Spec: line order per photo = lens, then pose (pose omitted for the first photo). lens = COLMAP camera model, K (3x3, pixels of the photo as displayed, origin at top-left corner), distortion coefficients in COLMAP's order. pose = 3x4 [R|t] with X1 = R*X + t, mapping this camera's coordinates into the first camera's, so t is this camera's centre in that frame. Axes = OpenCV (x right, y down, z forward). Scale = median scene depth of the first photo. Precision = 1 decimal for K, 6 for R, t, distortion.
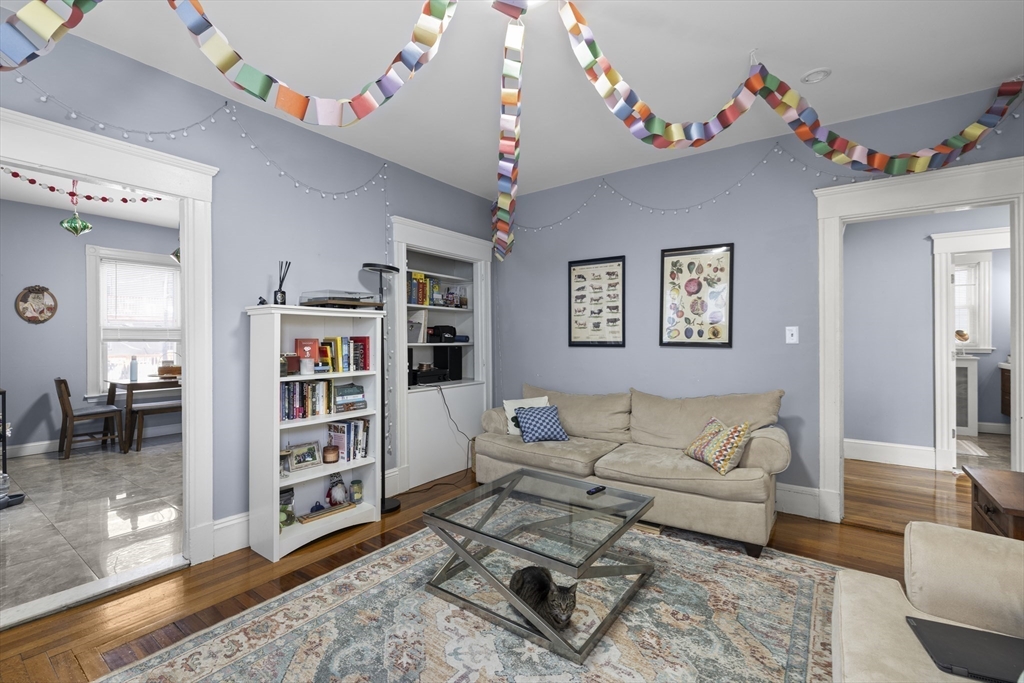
lens RADIAL K [[442.4, 0, 509.6], [0, 442.4, 343.1], [0, 0, 1]] dist [-0.004111, 0.000008]
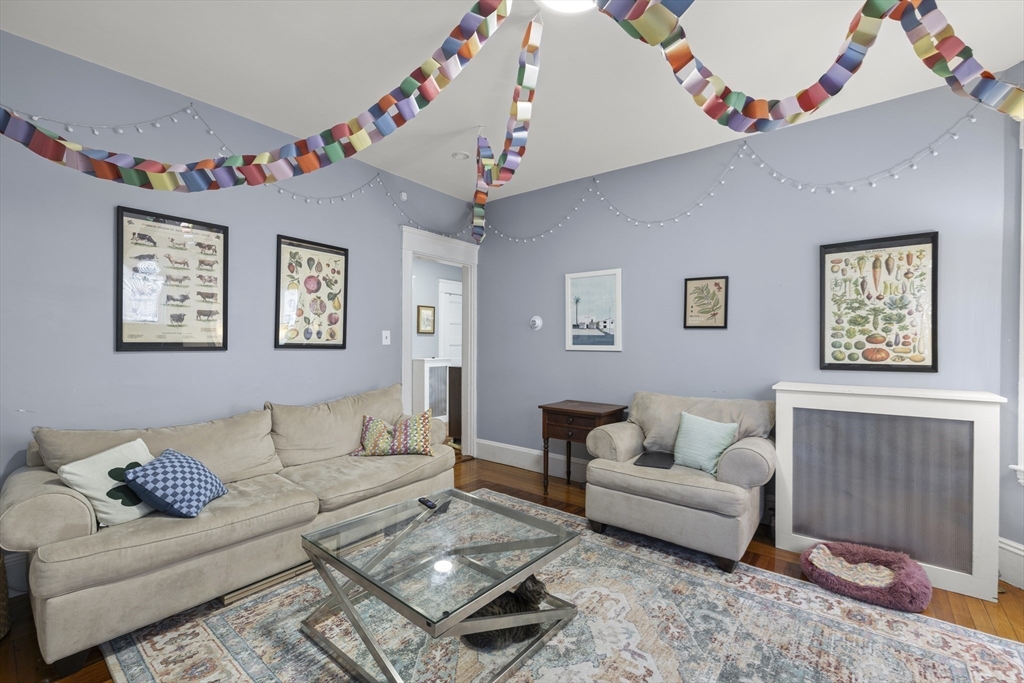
lens RADIAL K [[442.4, 0, 509.7], [0, 442.4, 342.7], [0, 0, 1]] dist [-0.004111, 0.000008]
pose [[0.048479, 0.001217, 0.998823, -0.501194], [0.001336, 0.999998, -0.001283, -0.002484], [-0.998823, 0.001397, 0.048477, 0.539641]]
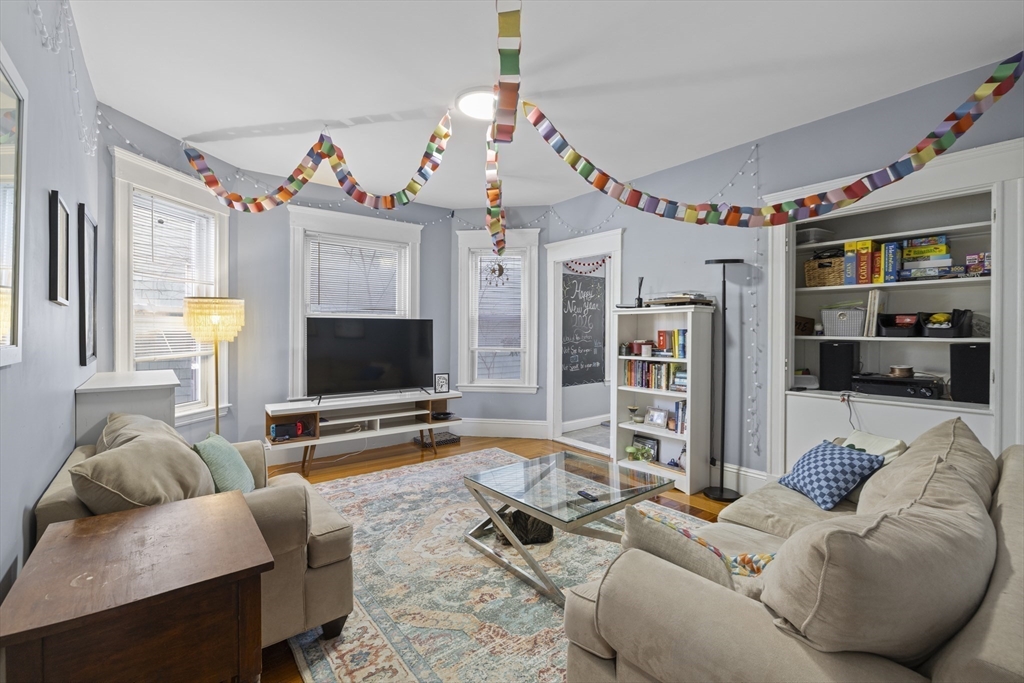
lens RADIAL K [[442.4, 0, 510.0], [0, 442.4, 332.3], [0, 0, 1]] dist [-0.004111, 0.000008]
pose [[-0.264128, 0.006872, -0.964463, 0.779699], [-0.007680, 0.999928, 0.009228, -0.011248], [0.964457, 0.009844, -0.264056, 0.750059]]
